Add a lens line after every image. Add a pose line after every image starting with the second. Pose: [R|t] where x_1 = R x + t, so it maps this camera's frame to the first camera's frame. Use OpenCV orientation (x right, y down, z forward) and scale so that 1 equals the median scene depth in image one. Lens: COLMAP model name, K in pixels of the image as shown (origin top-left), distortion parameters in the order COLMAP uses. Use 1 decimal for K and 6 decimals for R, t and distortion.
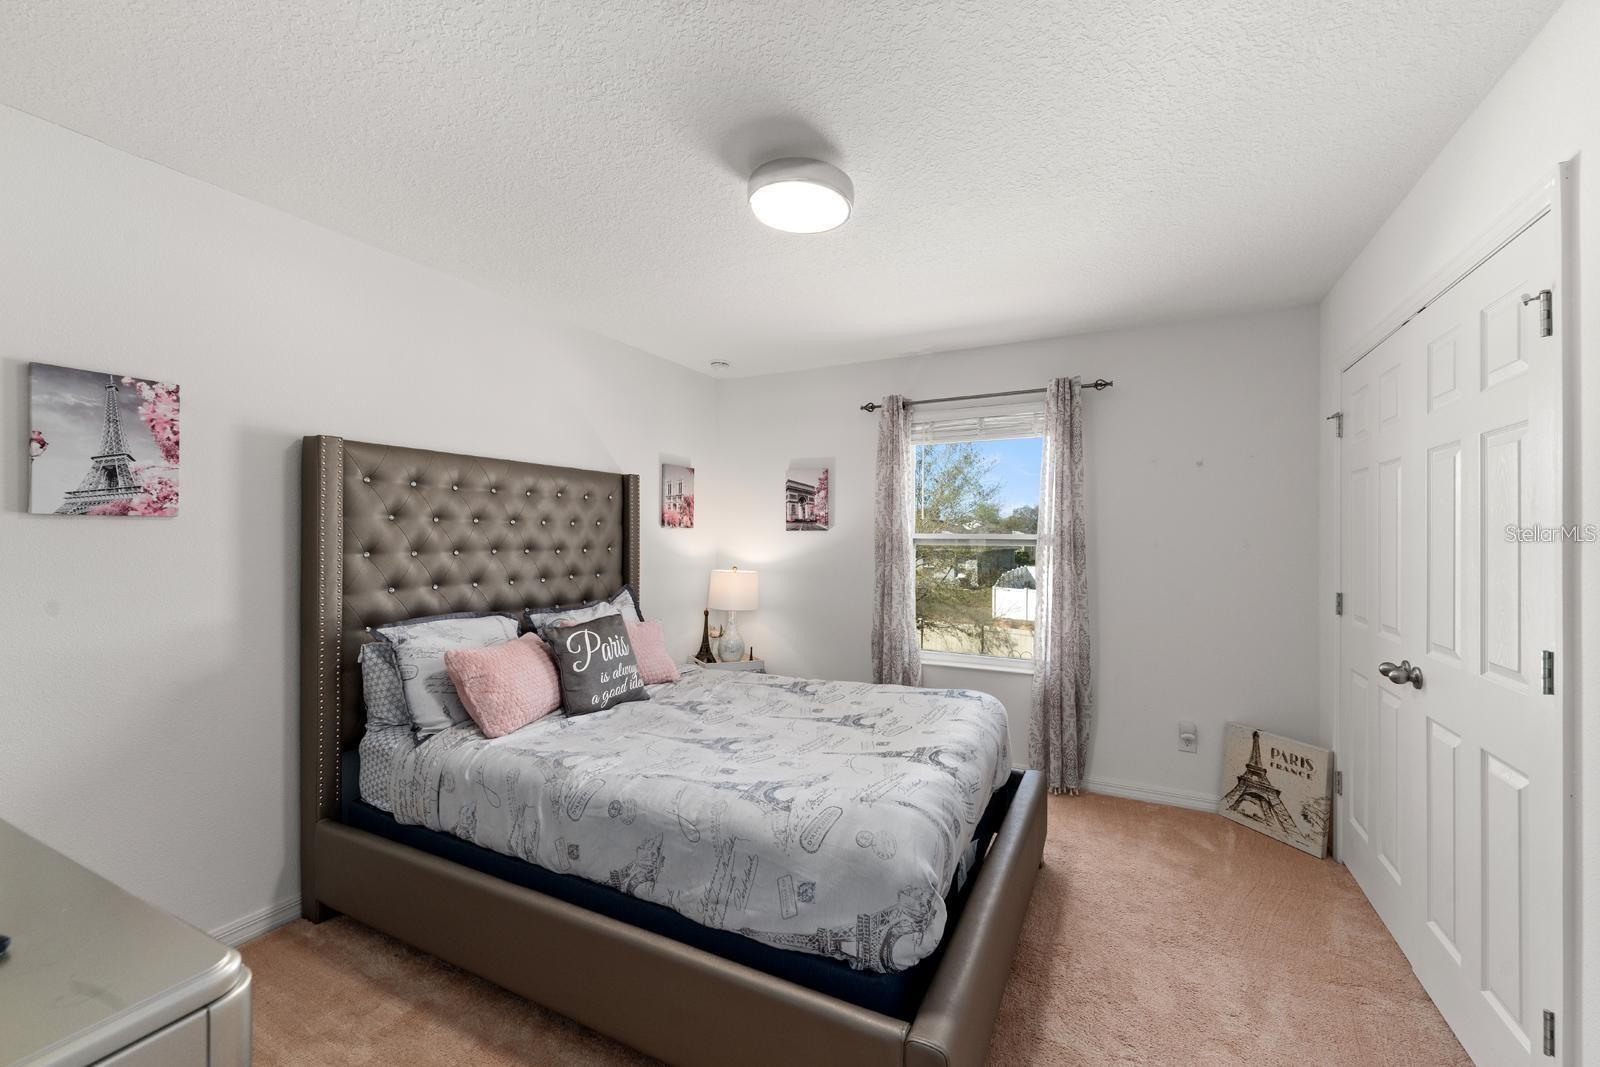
lens RADIAL K [[649.4, 0, 793.2], [0, 649.4, 537.2], [0, 0, 1]] dist [-0.000037, -0.000572]
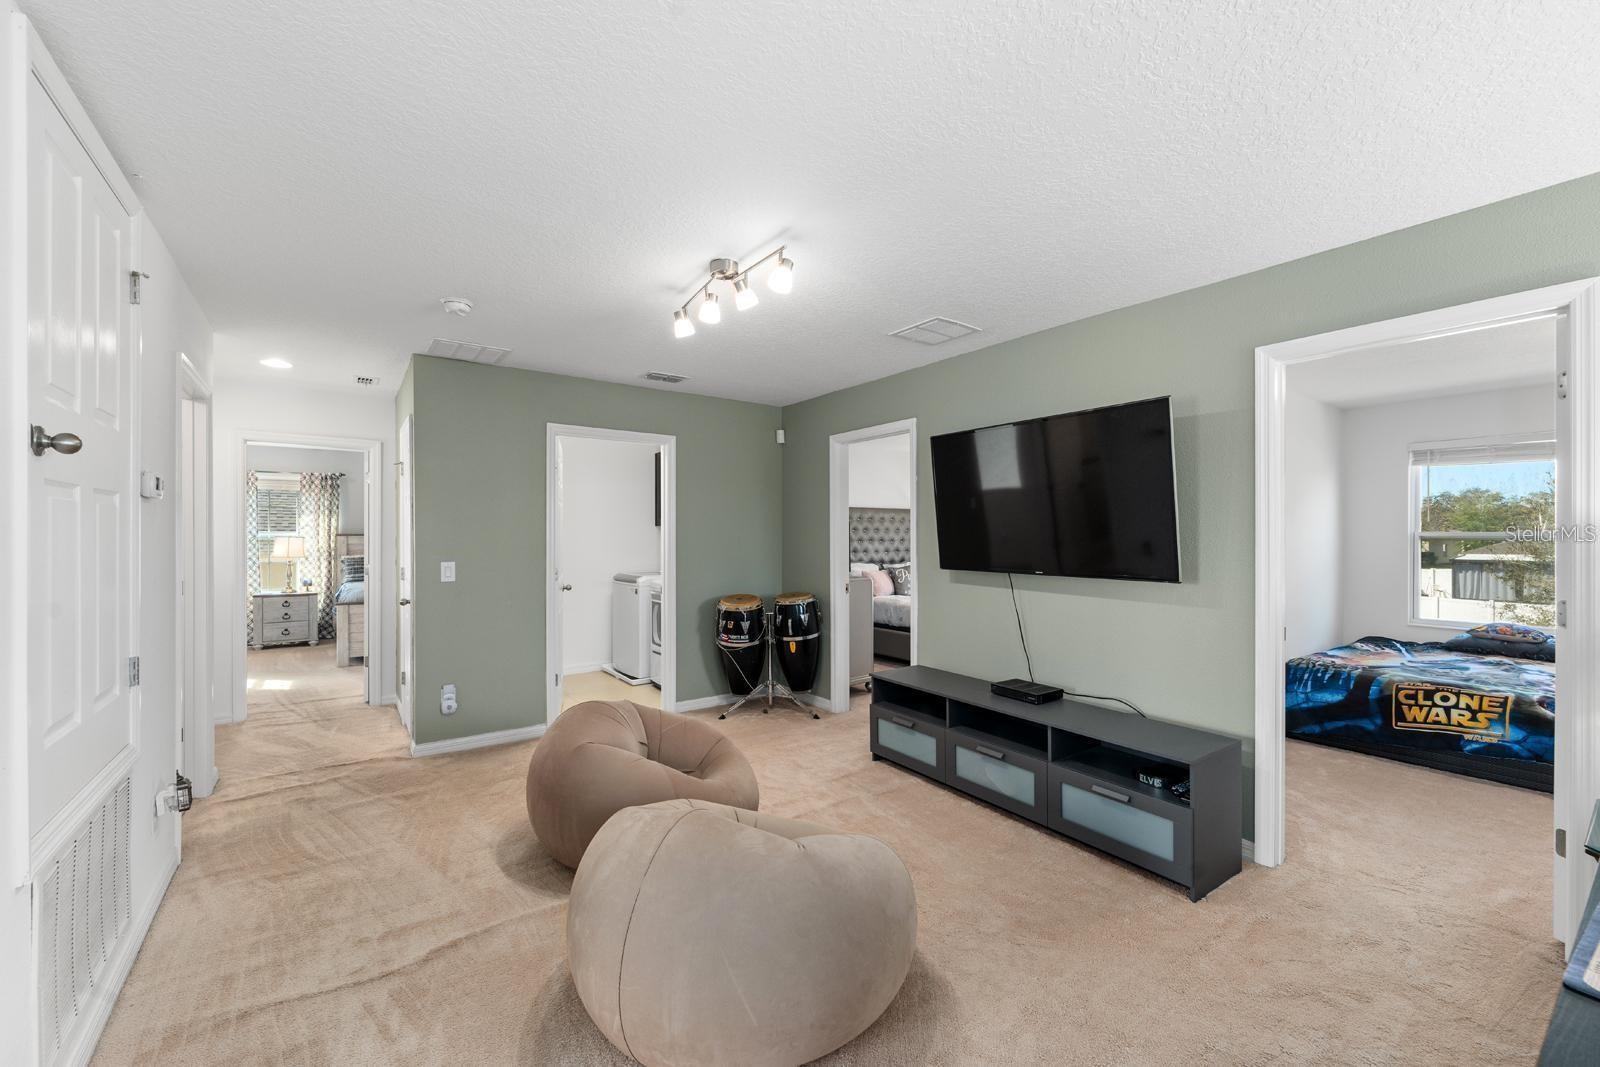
lens RADIAL K [[649.4, 0, 789.3], [0, 649.4, 537.6], [0, 0, 1]] dist [-0.000037, -0.000572]
pose [[0.890511, -0.003492, -0.454948, 0.463551], [0.004317, 0.999990, 0.000776, 0.001590], [0.454941, -0.002655, 0.890518, -1.528393]]
